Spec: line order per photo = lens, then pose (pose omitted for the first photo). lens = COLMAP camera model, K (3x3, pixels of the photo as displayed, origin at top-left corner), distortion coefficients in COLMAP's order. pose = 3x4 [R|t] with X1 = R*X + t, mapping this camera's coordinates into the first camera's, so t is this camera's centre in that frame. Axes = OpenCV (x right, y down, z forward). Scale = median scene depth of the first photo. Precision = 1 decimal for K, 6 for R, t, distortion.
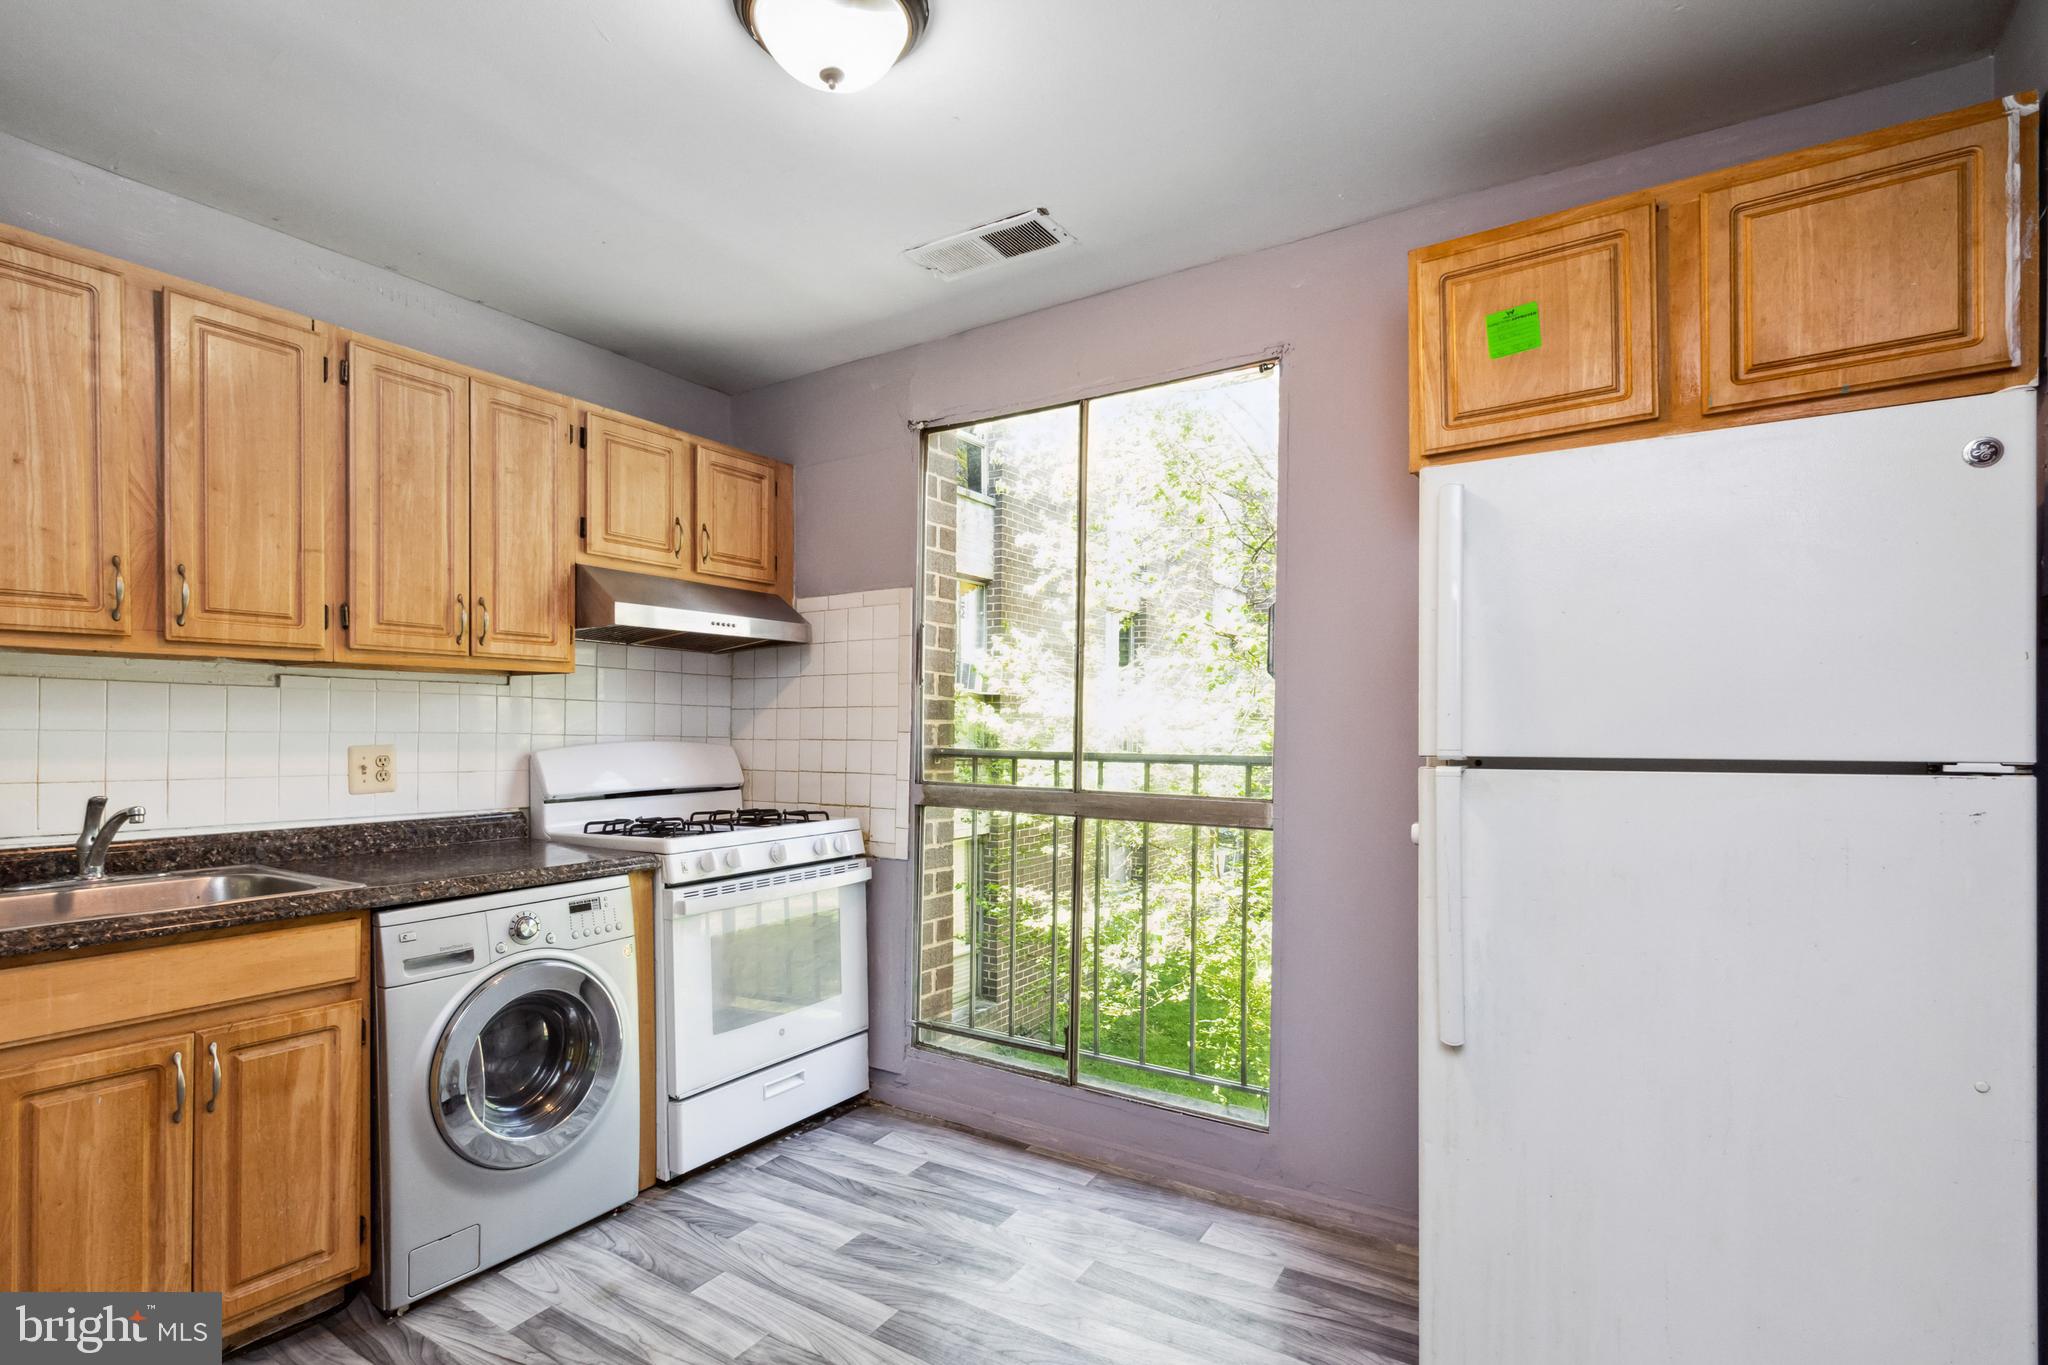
lens RADIAL K [[988.5, 0, 978.9], [0, 988.5, 730.2], [0, 0, 1]] dist [0.001774, 0.000173]
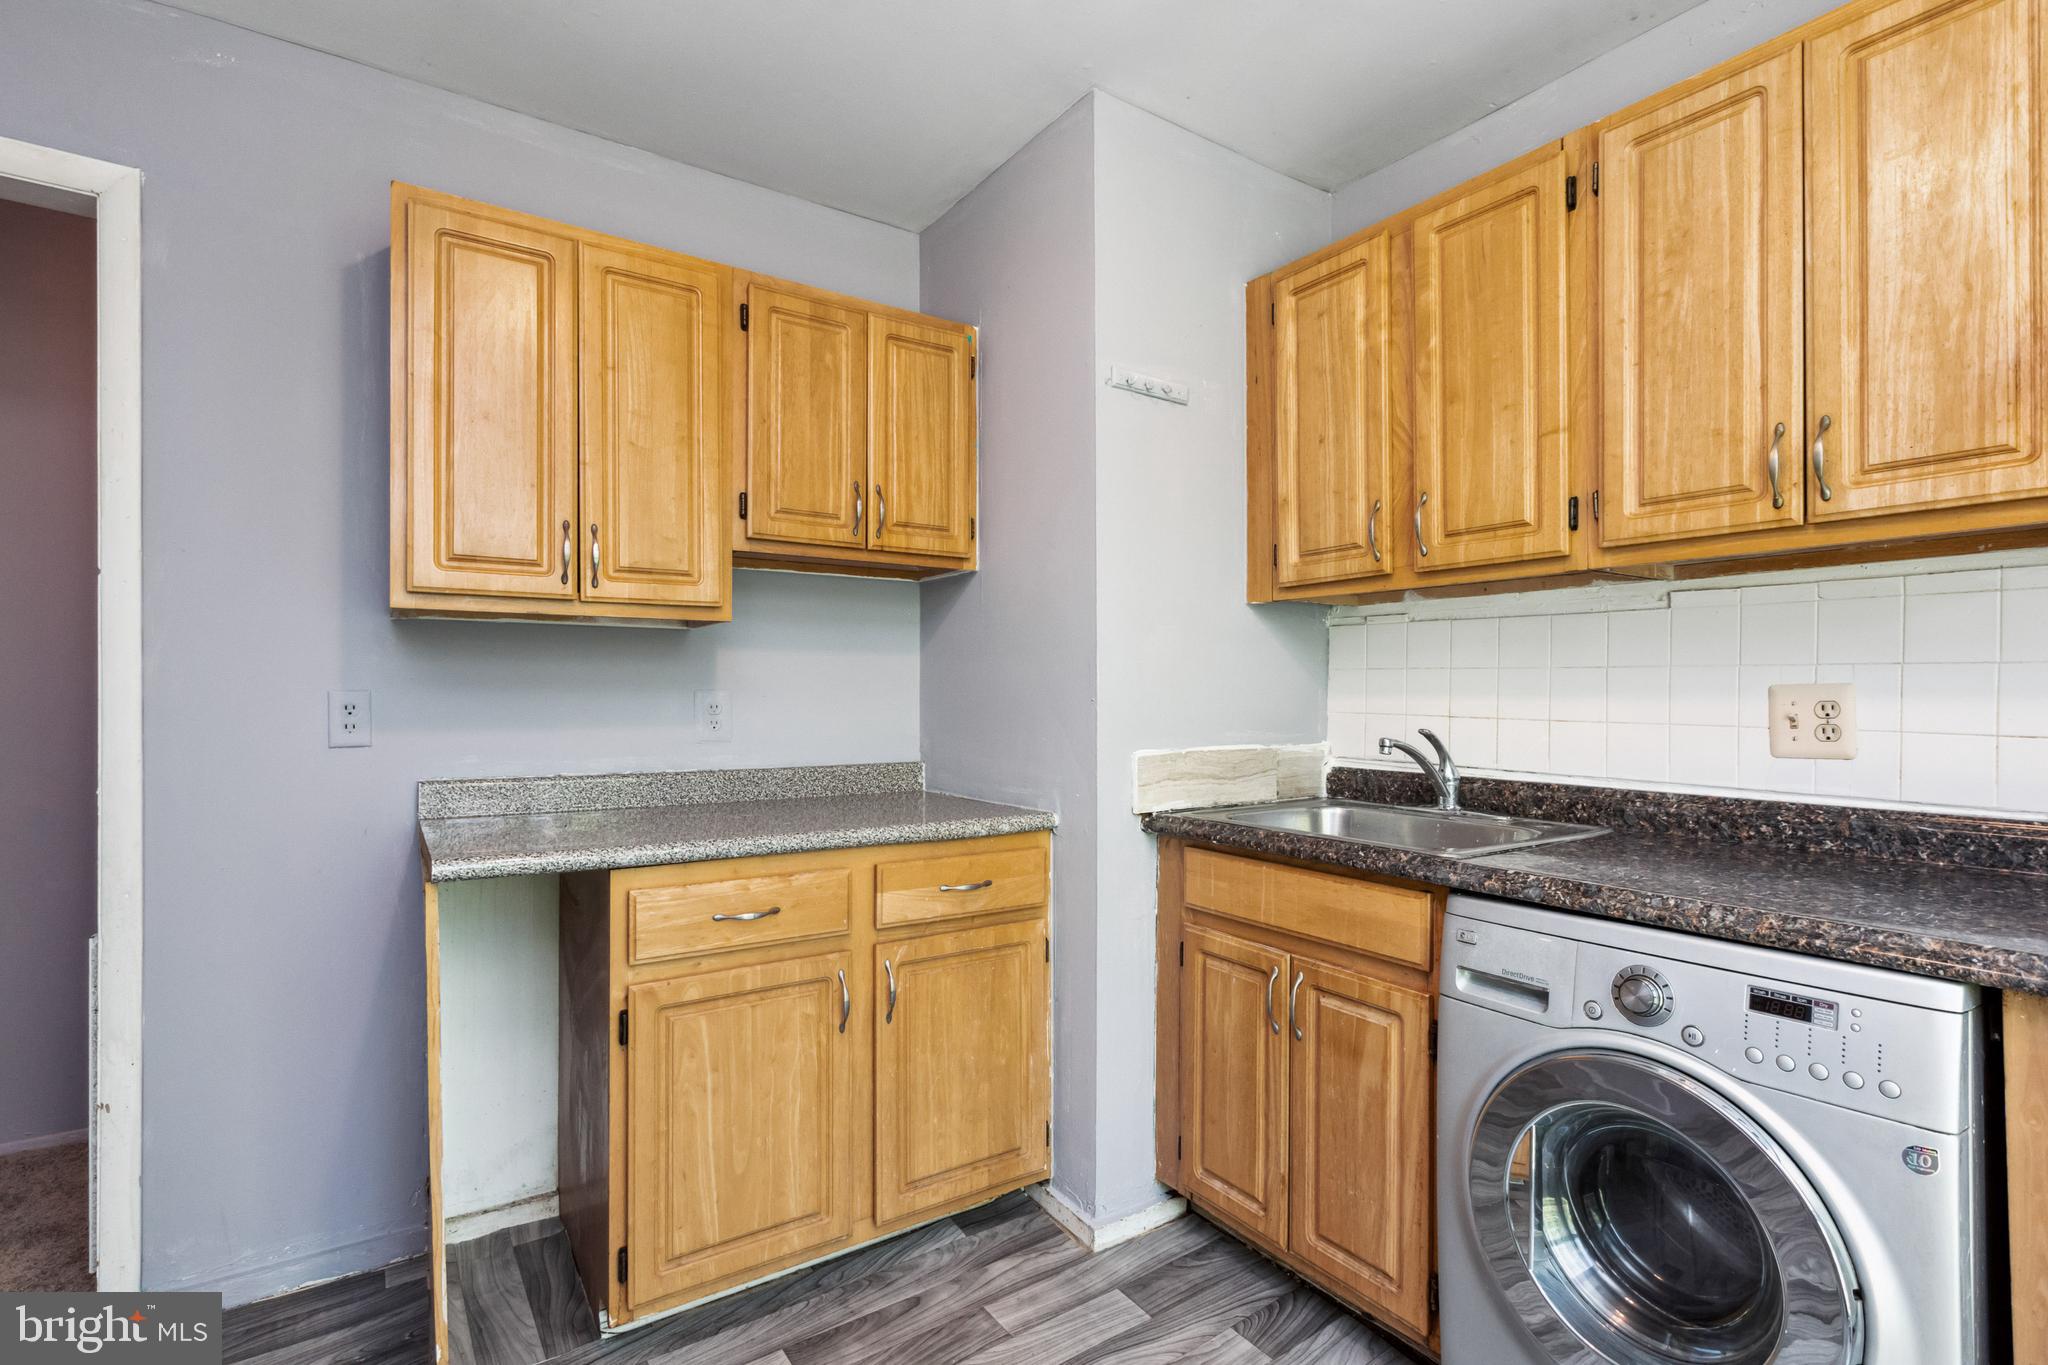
lens RADIAL K [[954.9, 0, 1022.1], [0, 954.9, 687.1], [0, 0, 1]] dist [-0.001122, 0.000025]
pose [[-0.371926, -0.010014, -0.928209, 0.167026], [-0.007298, 0.999942, -0.007863, 0.027168], [0.928234, 0.003849, -0.371977, 0.797106]]
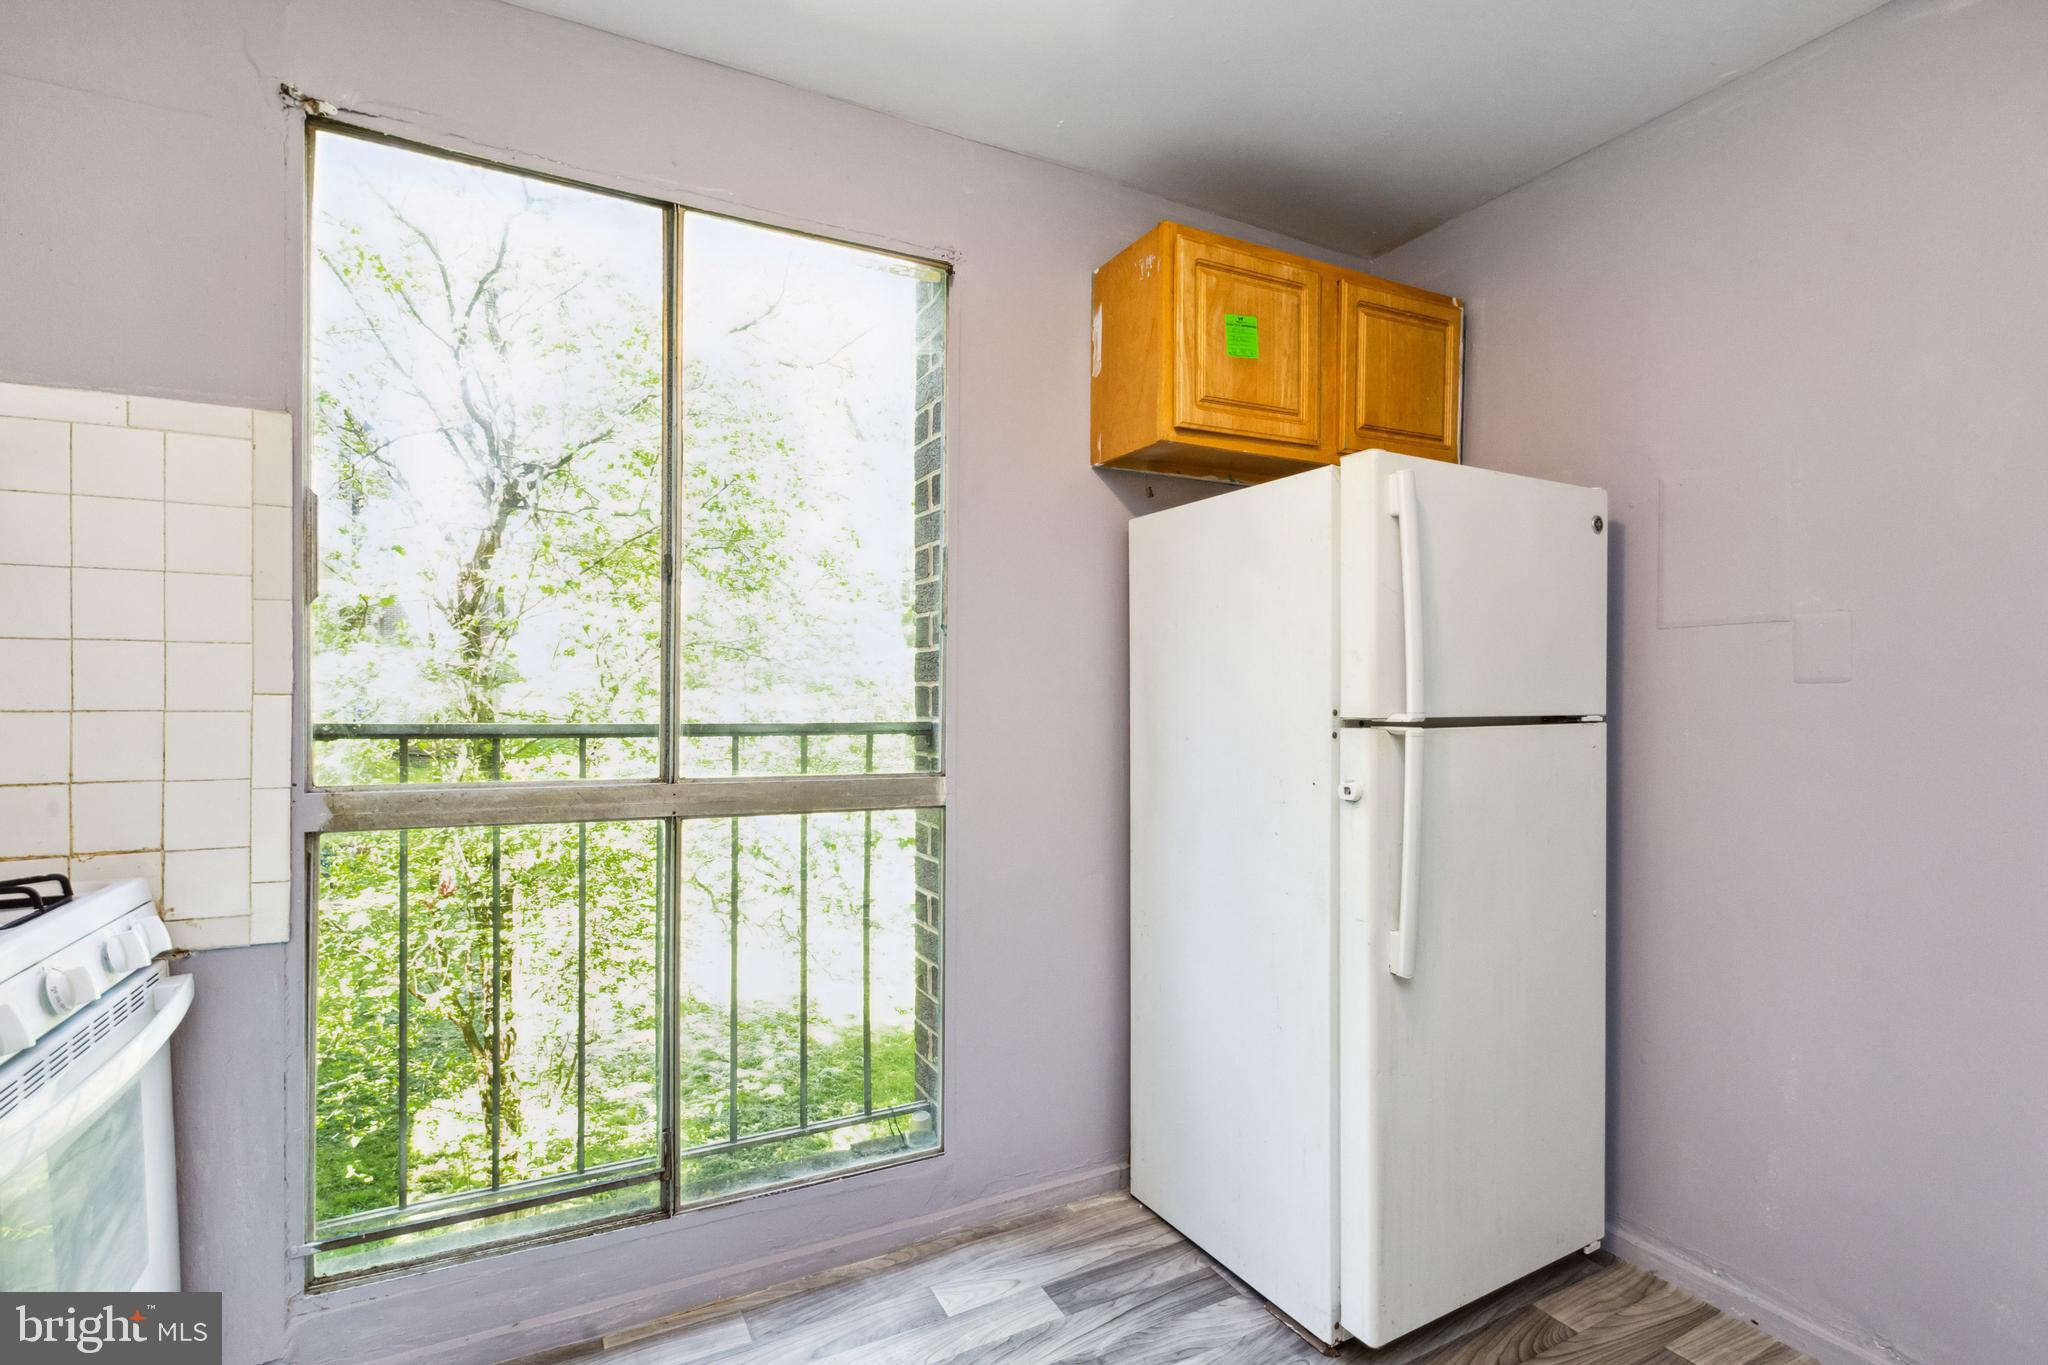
lens RADIAL K [[957.9, 0, 1026.4], [0, 957.9, 707.9], [0, 0, 1]] dist [0.000113, -0.000122]
pose [[0.479205, -0.012657, 0.877612, -0.417169], [-0.003381, 0.999862, 0.016267, -0.000535], [-0.877697, -0.010762, 0.479096, 0.543957]]
